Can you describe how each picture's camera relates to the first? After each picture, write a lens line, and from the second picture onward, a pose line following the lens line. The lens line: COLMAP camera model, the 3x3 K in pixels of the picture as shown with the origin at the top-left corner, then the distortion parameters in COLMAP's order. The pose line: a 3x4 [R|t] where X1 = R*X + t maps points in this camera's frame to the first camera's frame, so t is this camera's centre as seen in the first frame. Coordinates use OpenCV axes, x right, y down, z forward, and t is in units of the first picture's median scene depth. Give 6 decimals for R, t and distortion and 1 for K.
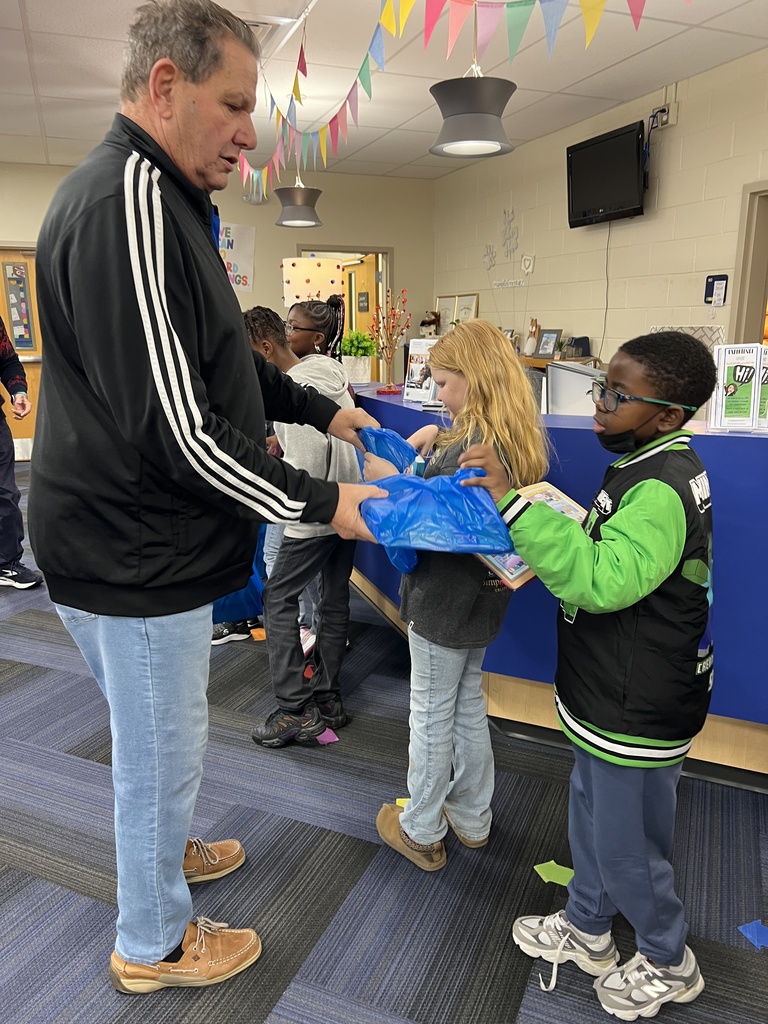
lens RADIAL K [[768.2, 0, 386.4], [0, 768.2, 509.9], [0, 0, 1]] dist [0.007408, -0.000442]
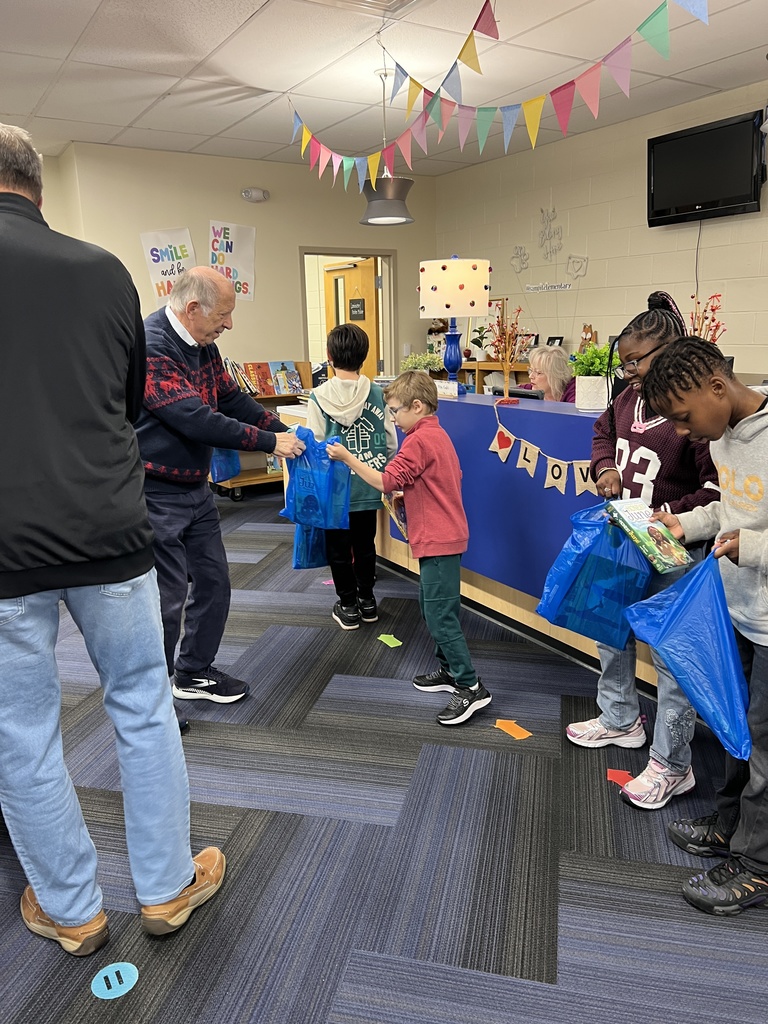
lens RADIAL K [[768.2, 0, 382.4], [0, 768.2, 512.9], [0, 0, 1]] dist [0.007408, -0.000442]
pose [[0.985928, -0.057349, 0.157023, -0.243469], [0.057807, 0.998326, 0.001652, -0.041760], [-0.156855, 0.007449, 0.987594, 0.135669]]
